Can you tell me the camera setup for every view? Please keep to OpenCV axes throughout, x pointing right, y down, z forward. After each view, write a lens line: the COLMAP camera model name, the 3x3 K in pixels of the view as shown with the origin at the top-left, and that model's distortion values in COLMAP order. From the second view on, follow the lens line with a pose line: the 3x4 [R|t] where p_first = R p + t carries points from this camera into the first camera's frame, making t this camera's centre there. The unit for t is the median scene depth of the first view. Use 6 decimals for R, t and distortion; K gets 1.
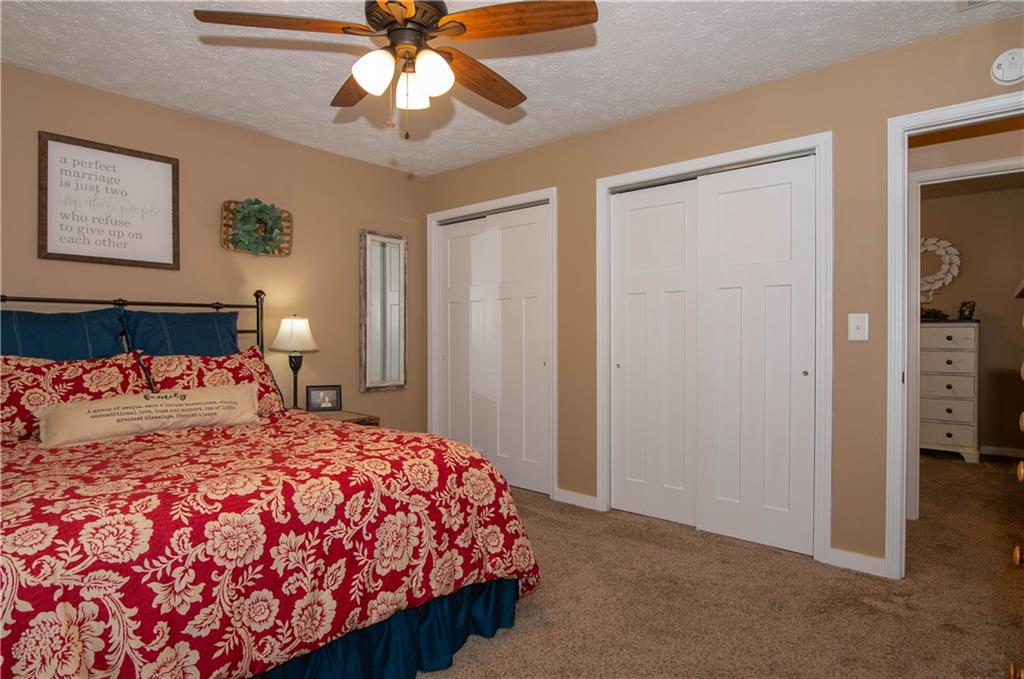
lens RADIAL K [[558.1, 0, 512.0], [0, 558.1, 339.5], [0, 0, 1]] dist [-0.018910, -0.000101]
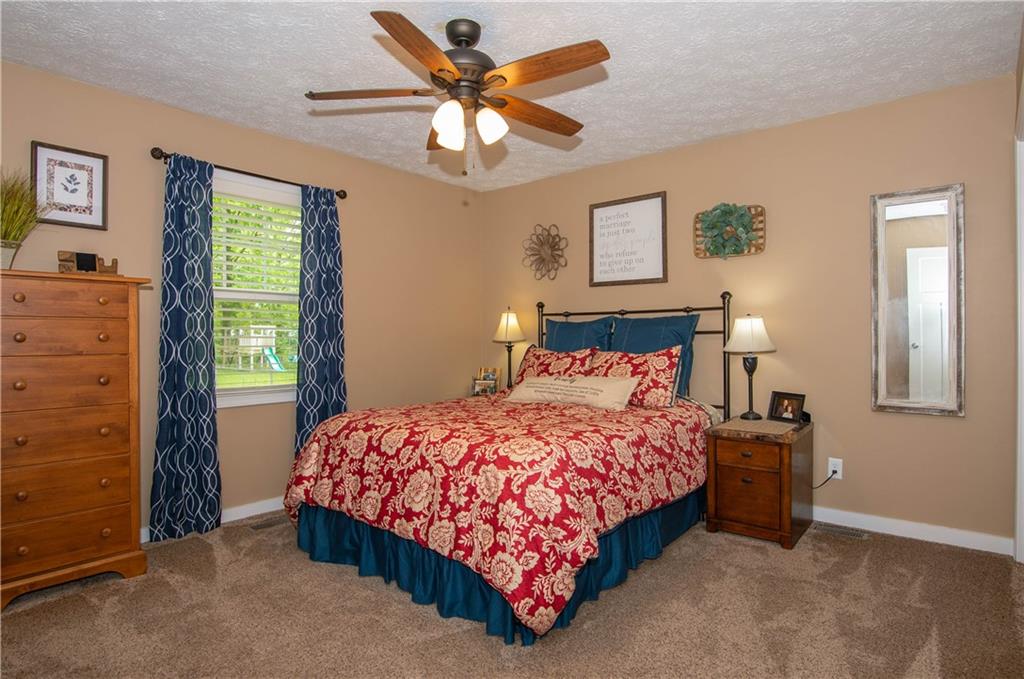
lens RADIAL K [[558.1, 0, 512.0], [0, 558.1, 339.5], [0, 0, 1]] dist [-0.018910, -0.000101]
pose [[0.016937, 0.005647, -0.999841, 1.106487], [-0.003218, 0.999979, 0.005593, -0.010275], [0.999851, 0.003123, 0.016954, 1.160215]]
